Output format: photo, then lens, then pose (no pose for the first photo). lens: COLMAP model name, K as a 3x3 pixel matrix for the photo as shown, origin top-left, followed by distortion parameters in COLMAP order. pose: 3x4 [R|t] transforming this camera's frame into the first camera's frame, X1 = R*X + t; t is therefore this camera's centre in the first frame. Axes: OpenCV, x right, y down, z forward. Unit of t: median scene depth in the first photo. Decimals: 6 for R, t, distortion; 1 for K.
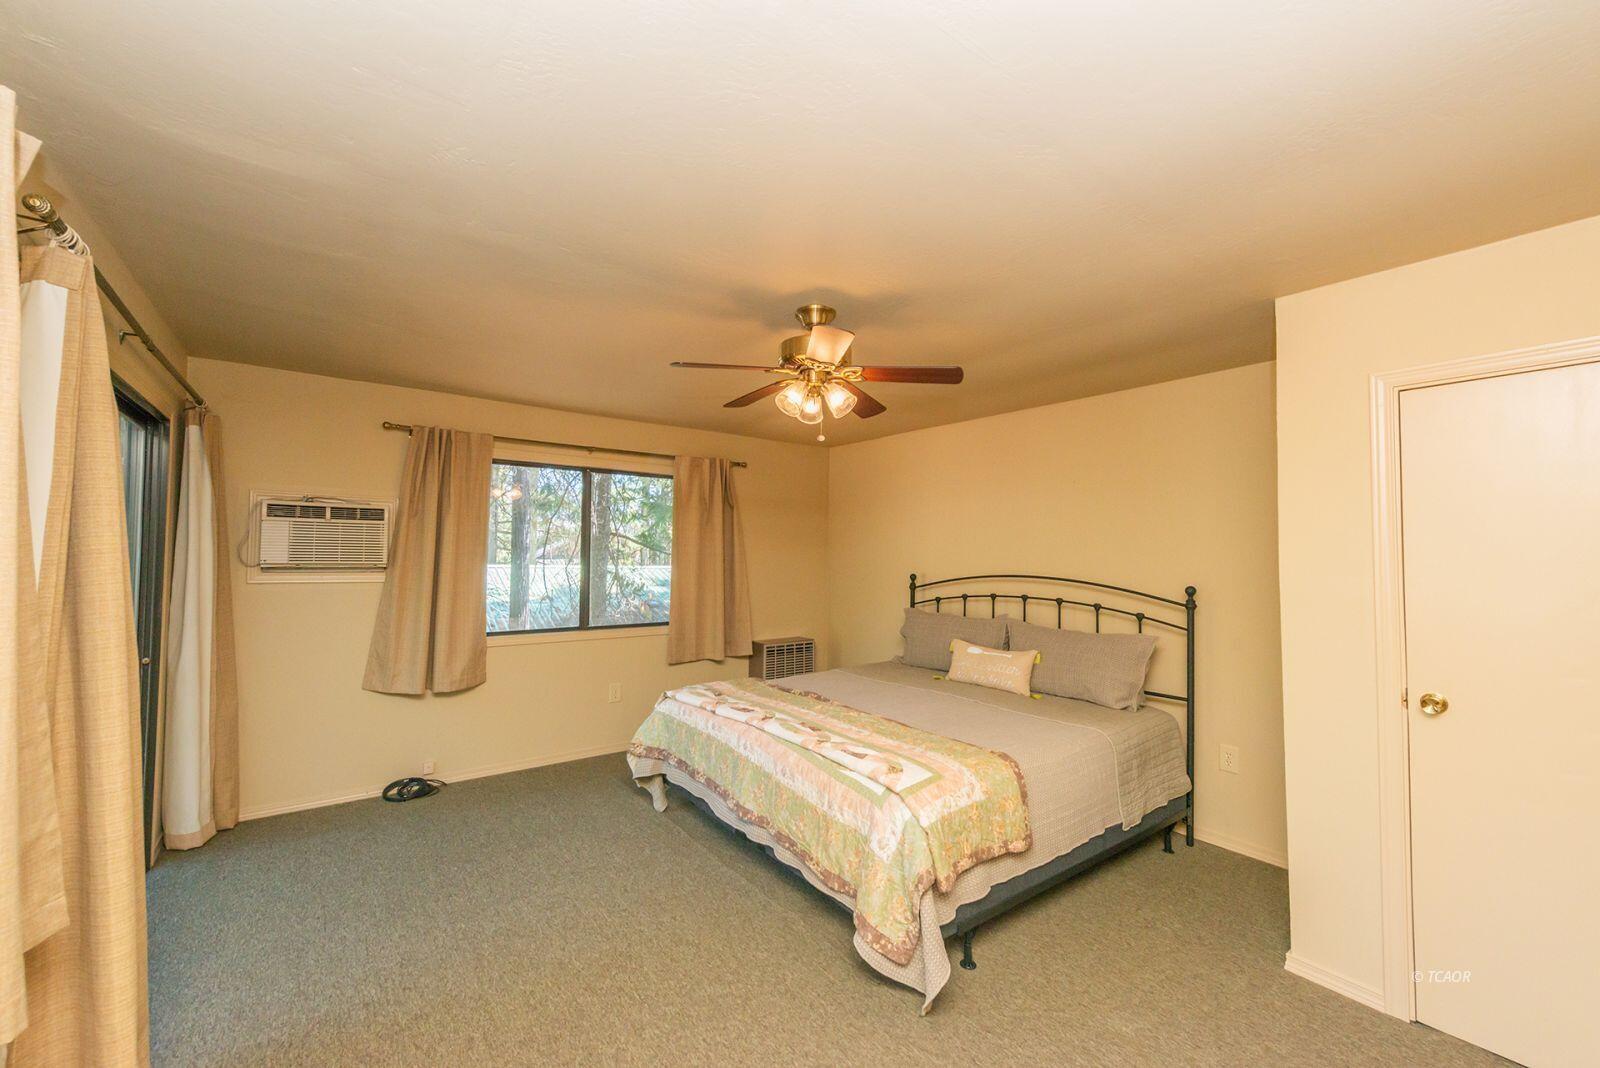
lens RADIAL K [[624.1, 0, 815.1], [0, 624.1, 536.3], [0, 0, 1]] dist [0.012212, -0.004476]
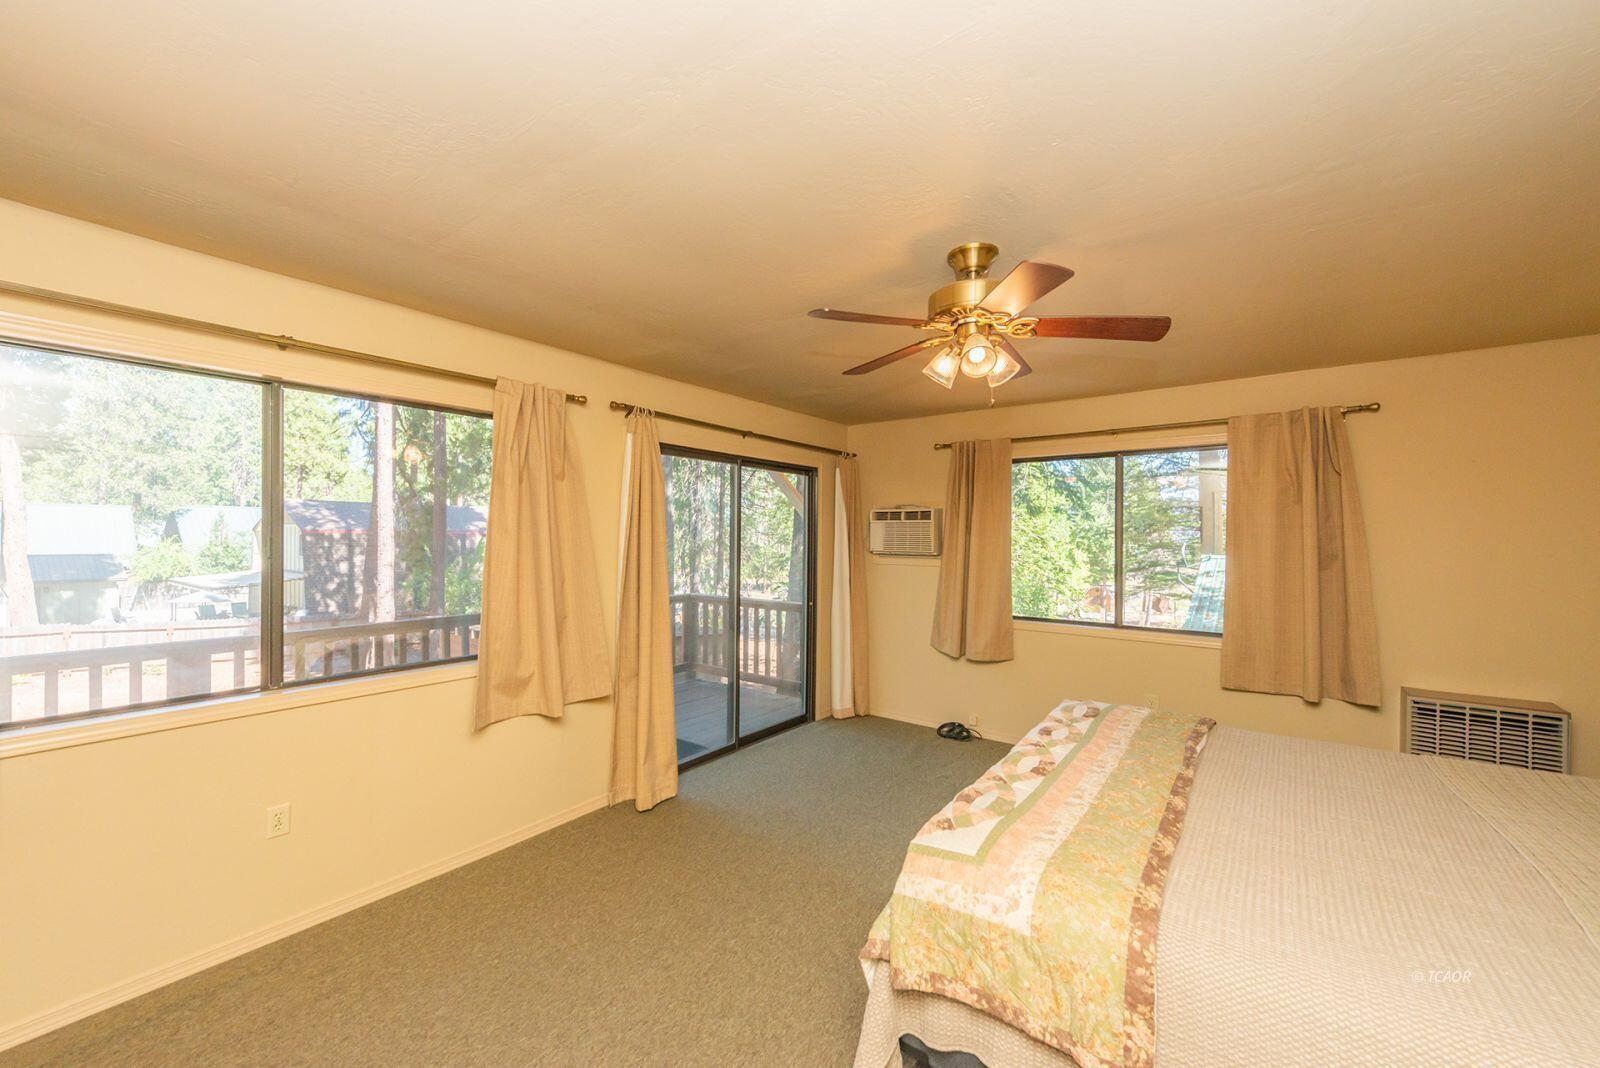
lens RADIAL K [[624.1, 0, 800.6], [0, 624.1, 540.0], [0, 0, 1]] dist [0.012212, -0.004476]
pose [[0.274740, -0.006293, -0.961498, 0.483261], [0.022352, 0.999750, -0.000156, 0.011350], [0.961259, -0.021449, 0.274812, 0.365624]]
